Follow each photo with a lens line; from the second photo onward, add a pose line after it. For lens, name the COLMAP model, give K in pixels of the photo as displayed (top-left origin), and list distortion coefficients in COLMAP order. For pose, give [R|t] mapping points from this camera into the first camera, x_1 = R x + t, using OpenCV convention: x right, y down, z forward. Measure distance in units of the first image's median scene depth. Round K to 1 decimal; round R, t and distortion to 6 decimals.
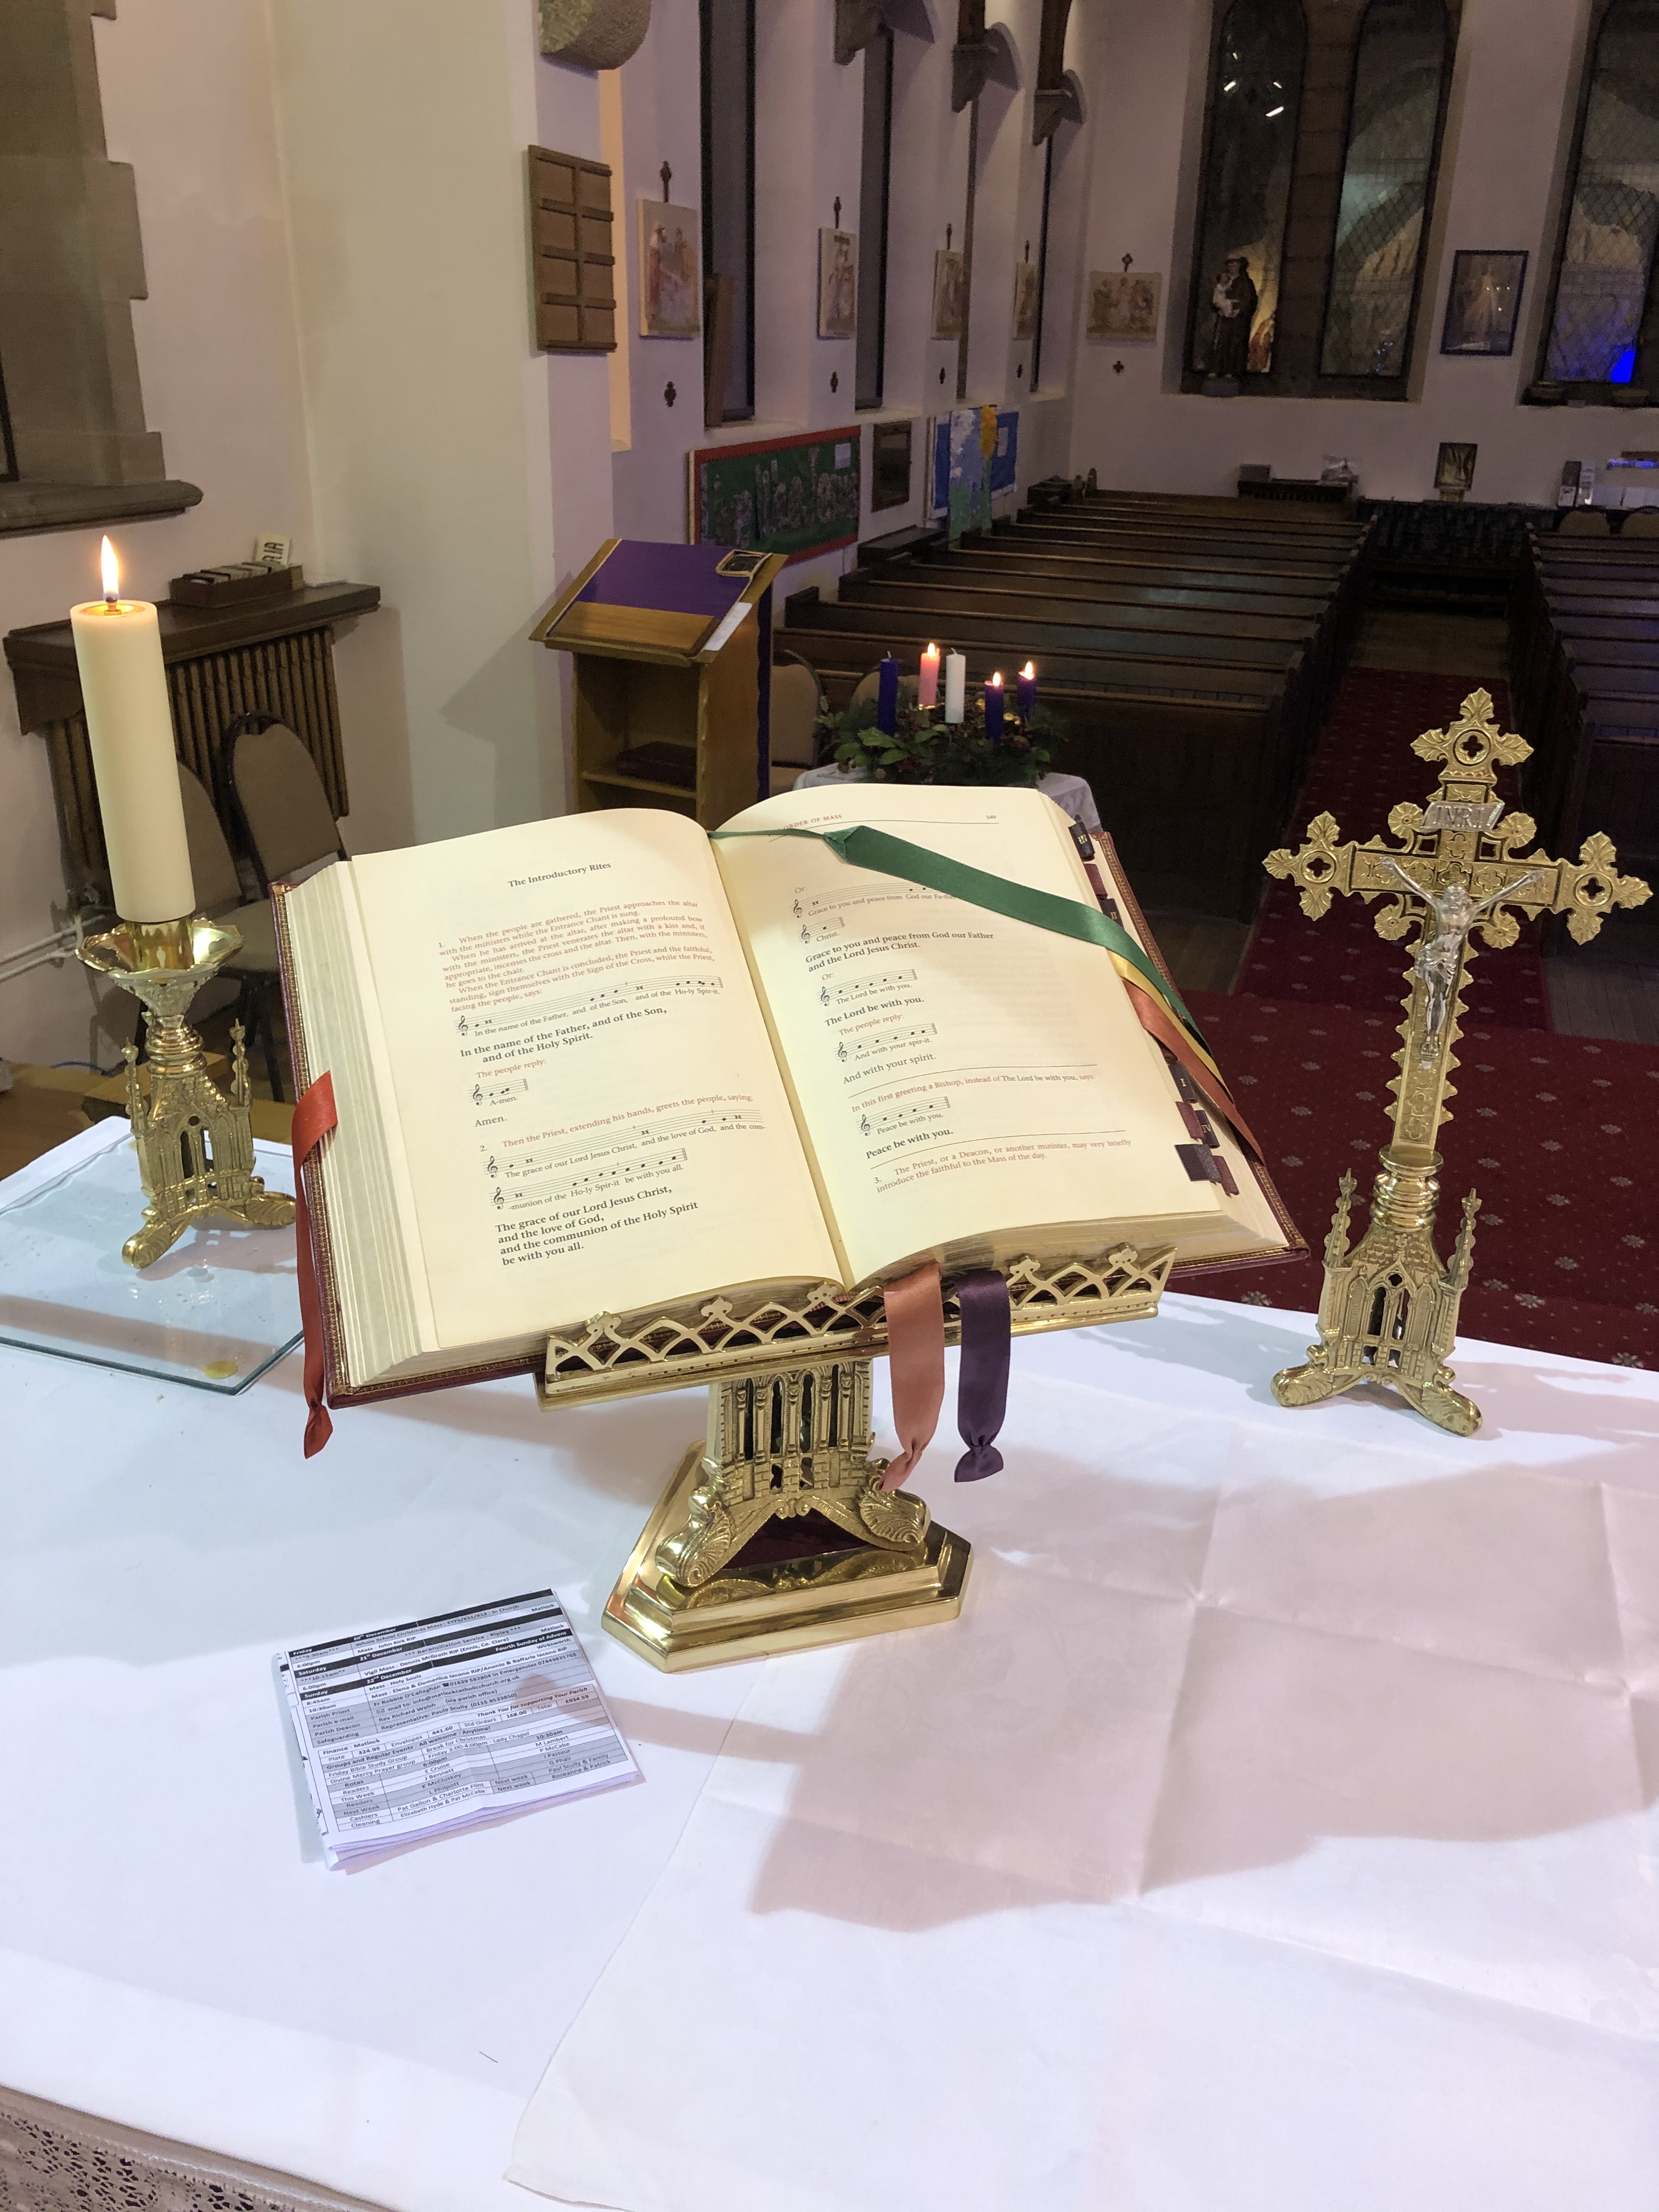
lens RADIAL K [[1823.9, 0, 840.2], [0, 1823.9, 1070.3], [0, 0, 1]] dist [0.013815, 0.014588]
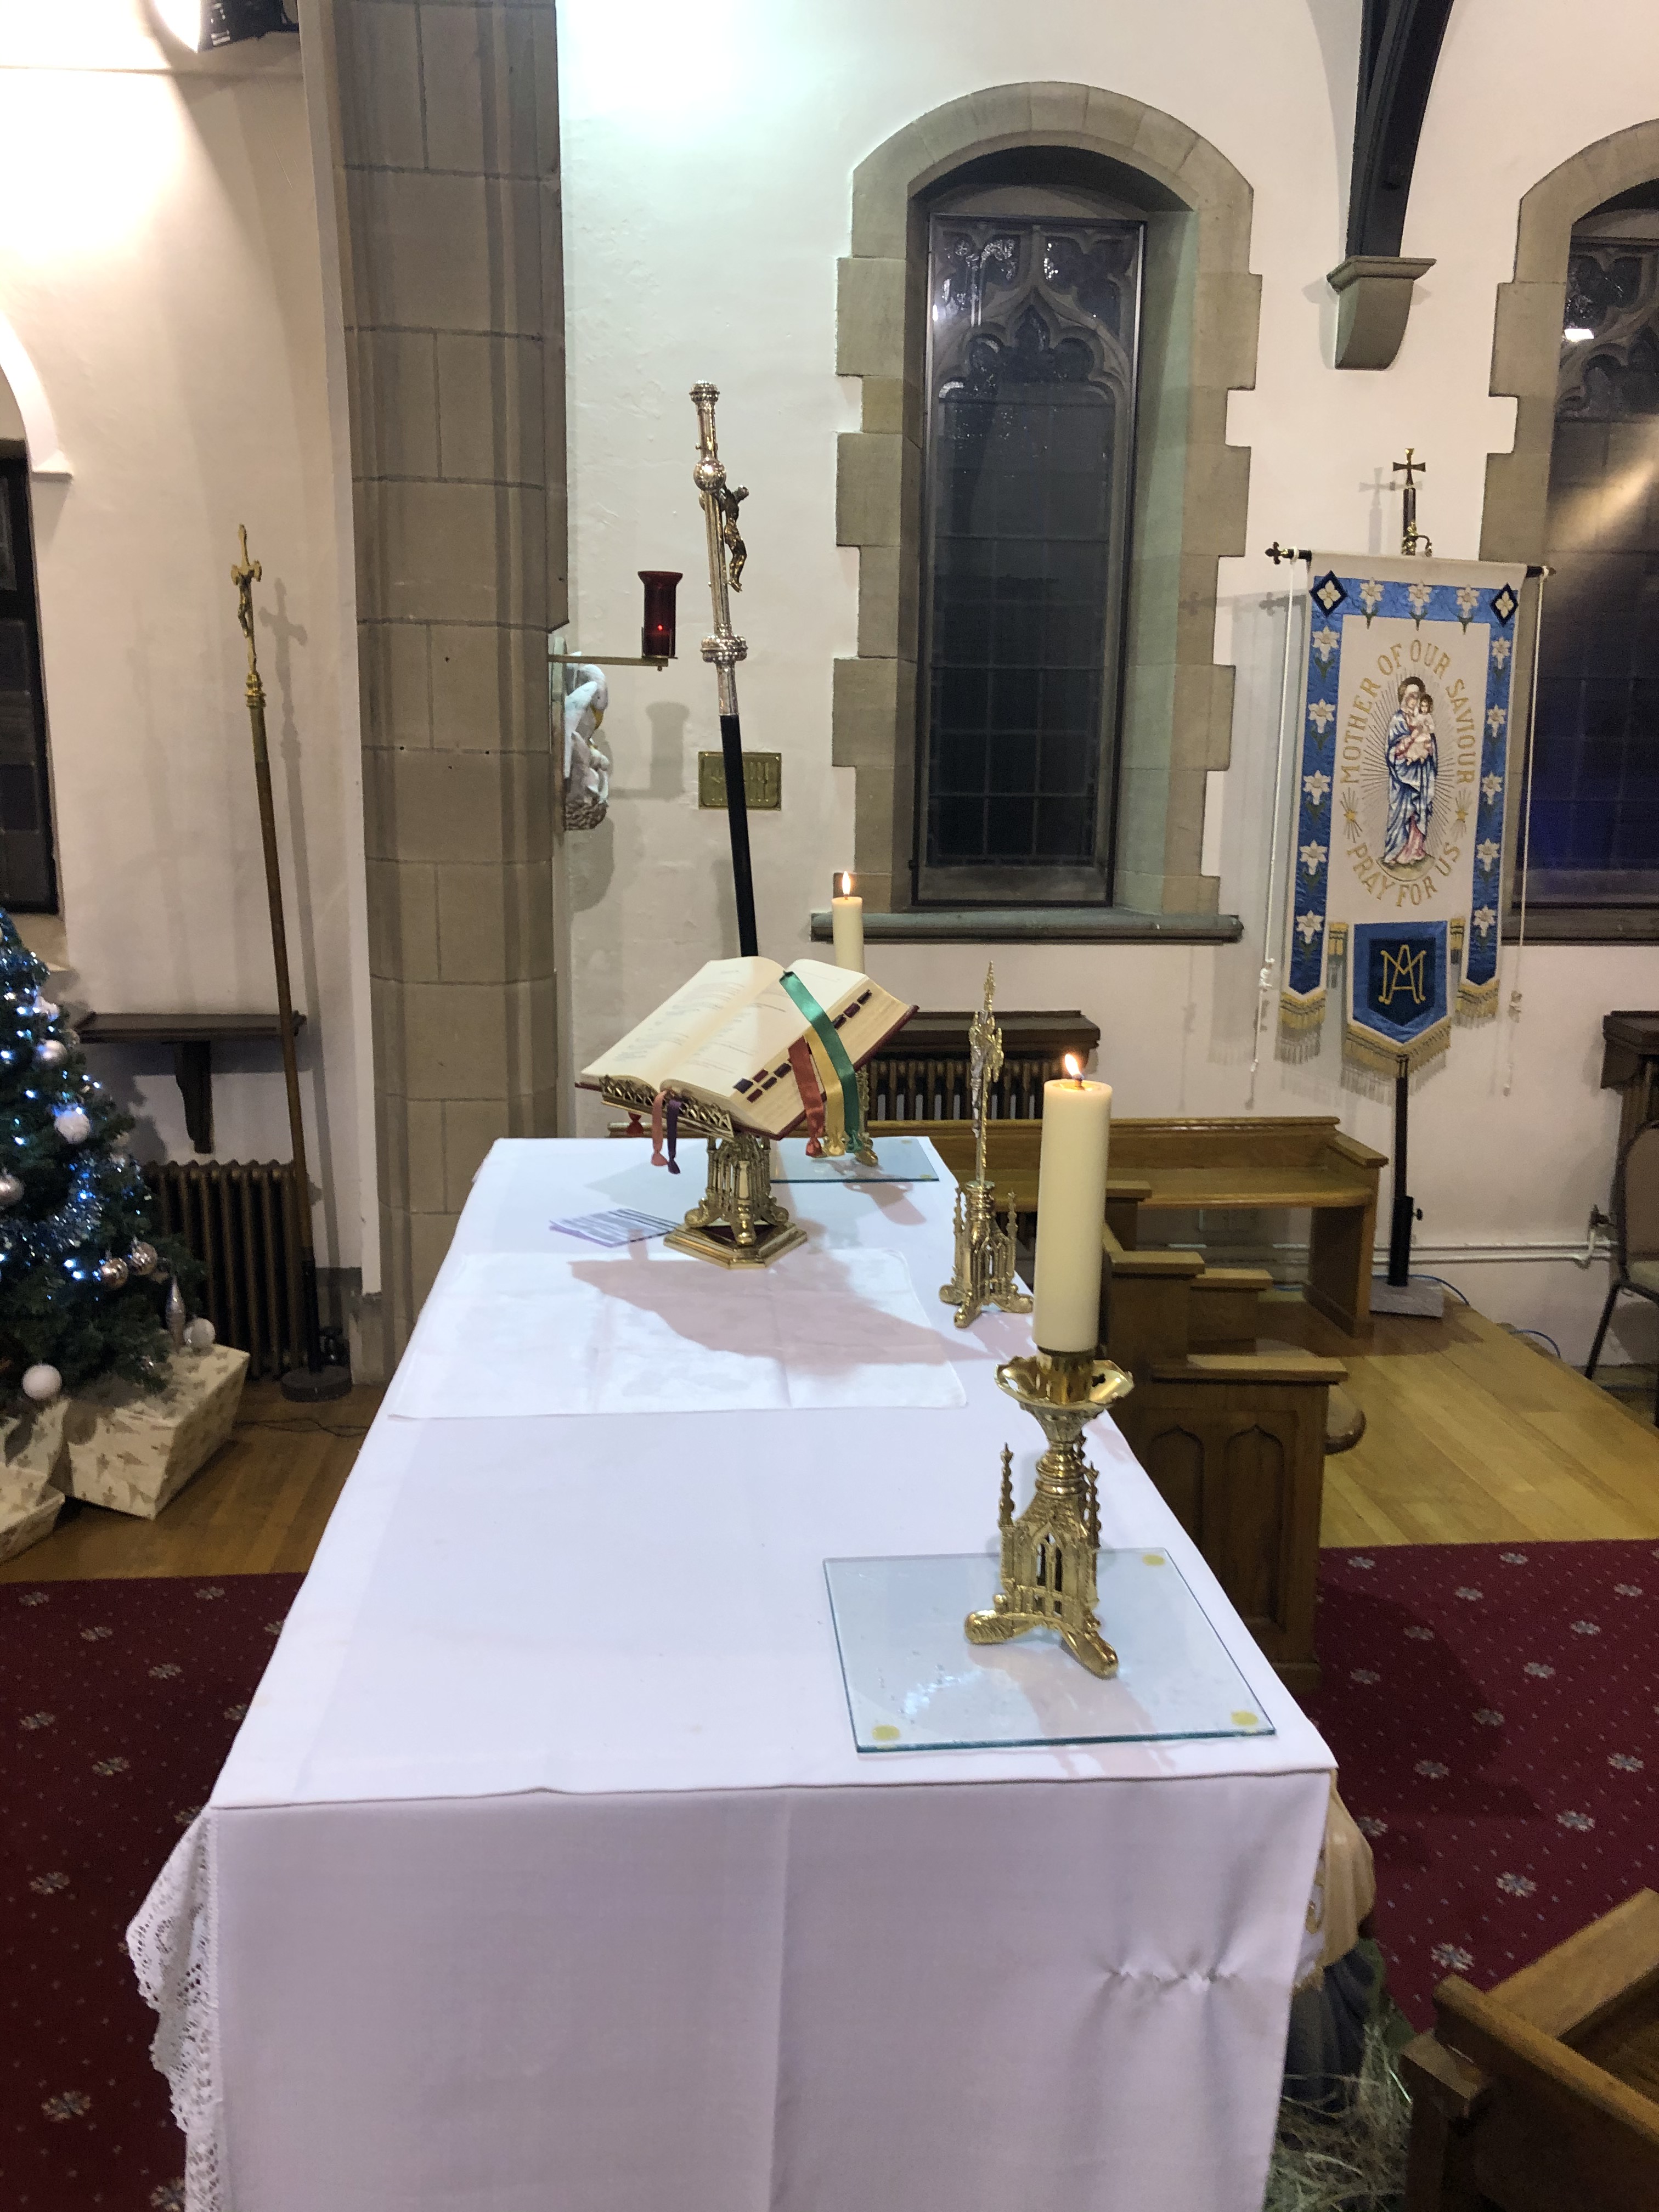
lens RADIAL K [[1823.9, 0, 840.2], [0, 1823.9, 1070.3], [0, 0, 1]] dist [0.013815, 0.014588]
pose [[0.389756, 0.149151, -0.908760, 2.635647], [-0.352642, 0.935755, 0.002338, -0.034634], [0.850726, 0.319556, 0.417313, -0.053955]]
